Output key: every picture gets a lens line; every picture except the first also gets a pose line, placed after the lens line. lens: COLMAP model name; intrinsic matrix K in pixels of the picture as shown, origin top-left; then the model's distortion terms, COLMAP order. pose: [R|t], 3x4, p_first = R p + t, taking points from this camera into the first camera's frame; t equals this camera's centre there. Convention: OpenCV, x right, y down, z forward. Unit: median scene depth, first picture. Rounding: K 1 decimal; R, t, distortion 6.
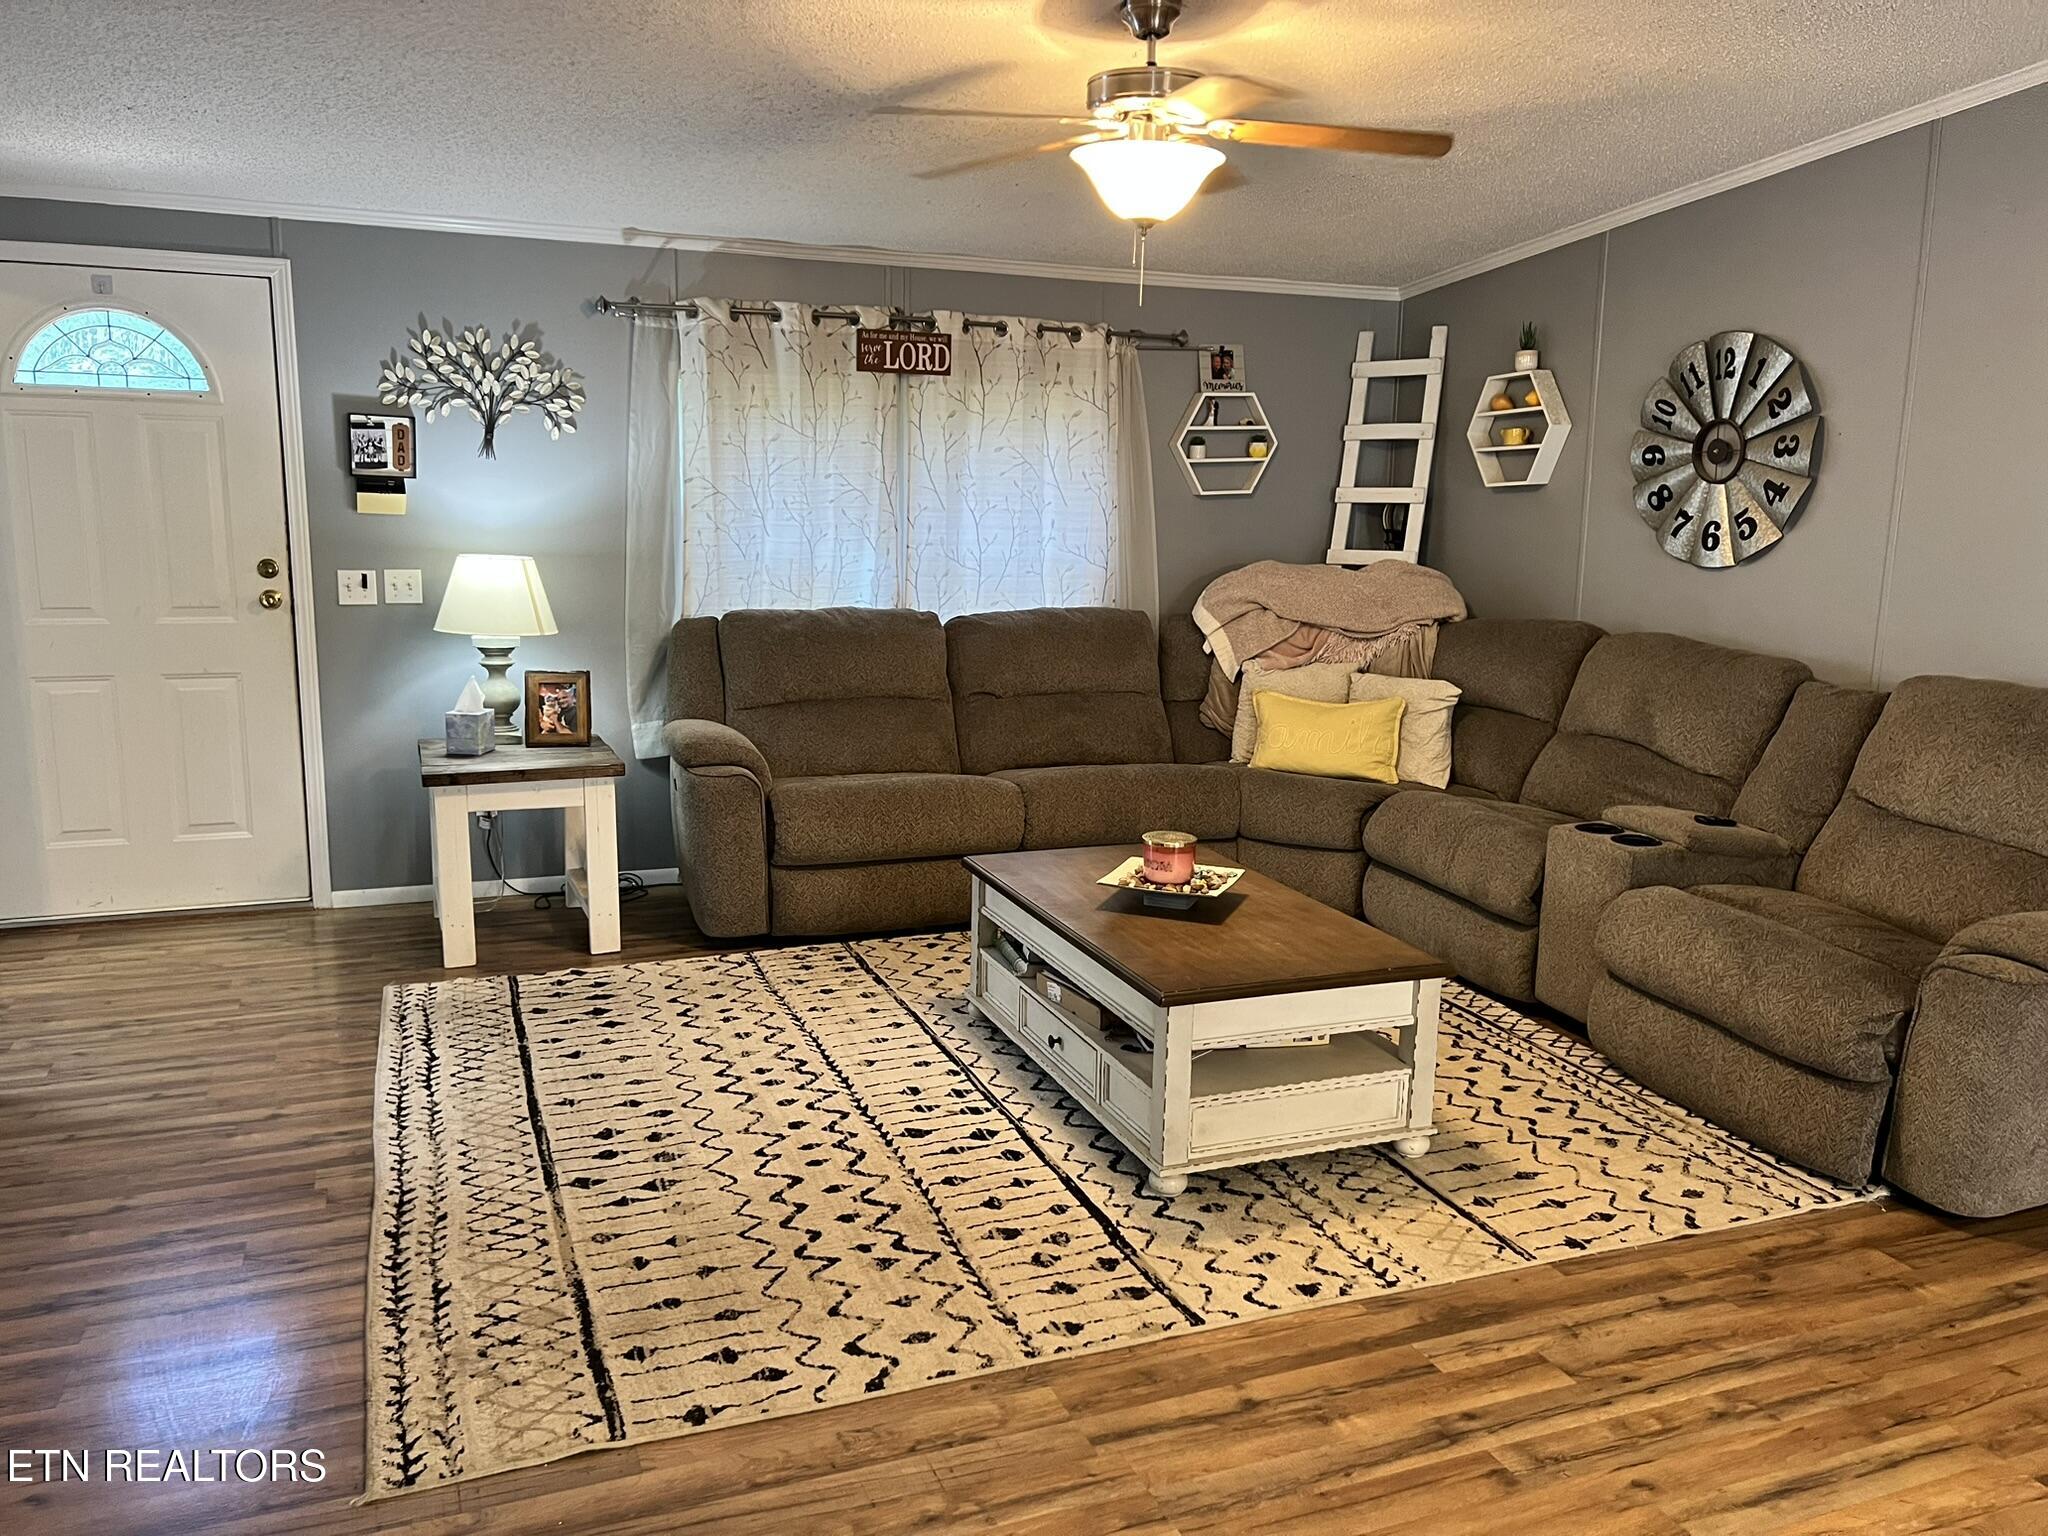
lens RADIAL K [[1515.8, 0, 1013.1], [0, 1515.8, 772.7], [0, 0, 1]] dist [0.112208, -0.218250]
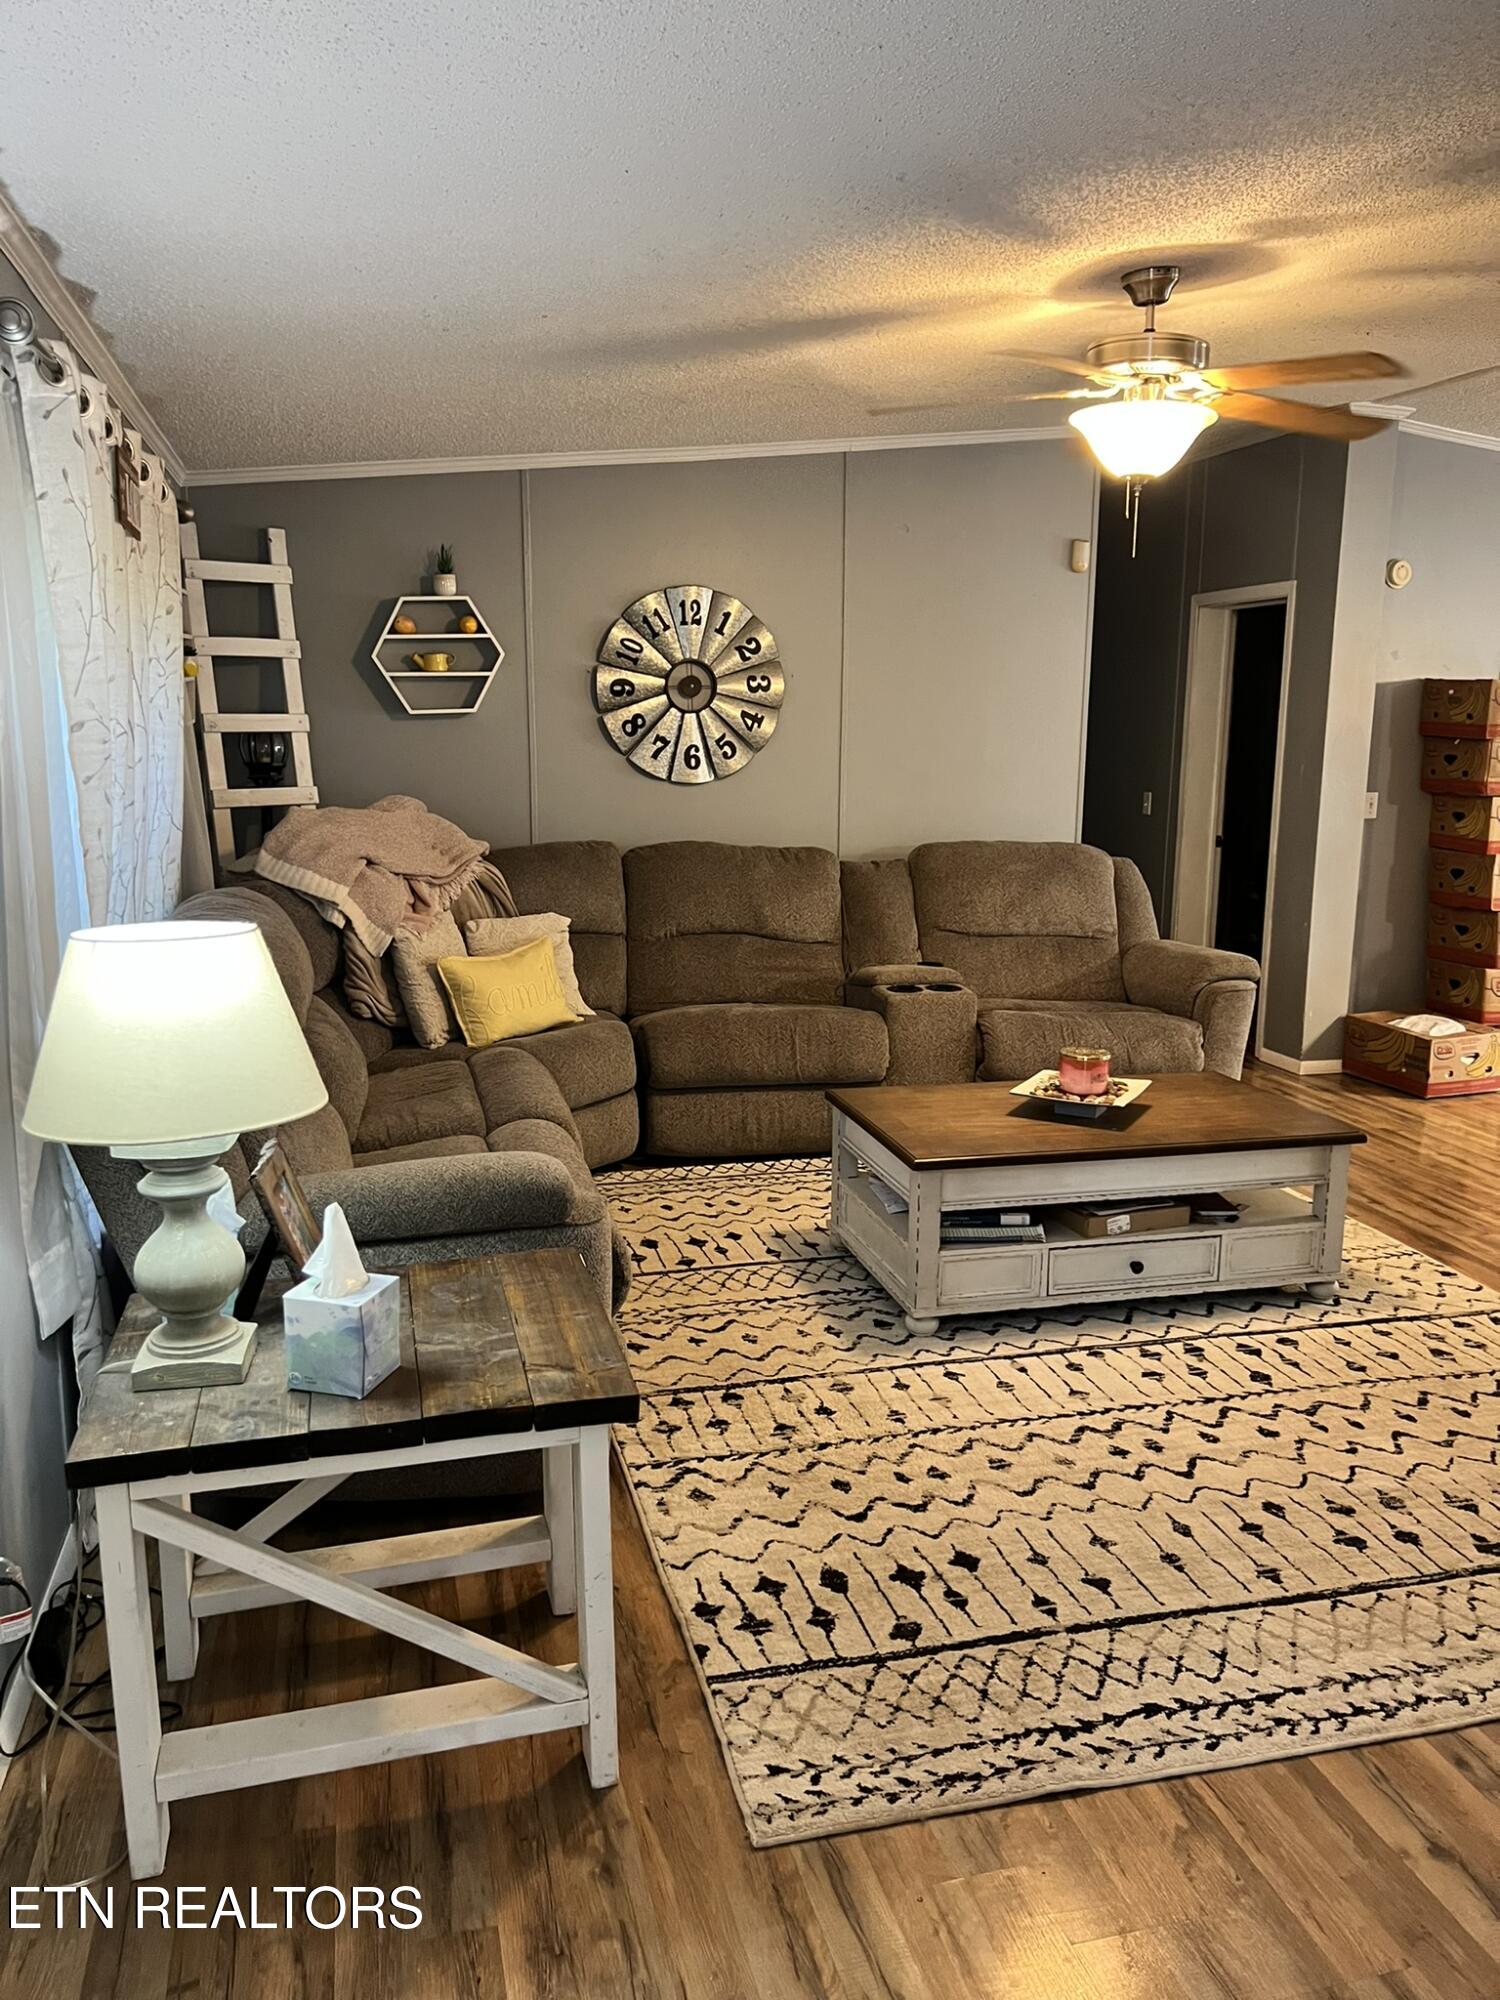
lens RADIAL K [[1492.5, 0, 744.5], [0, 1492.5, 1018.0], [0, 0, 1]] dist [0.026050, -0.028573]
pose [[0.124854, -0.208790, 0.969958, -0.776695], [0.175517, 0.966837, 0.185525, -0.180146], [-0.976527, 0.147081, 0.157360, 0.874870]]
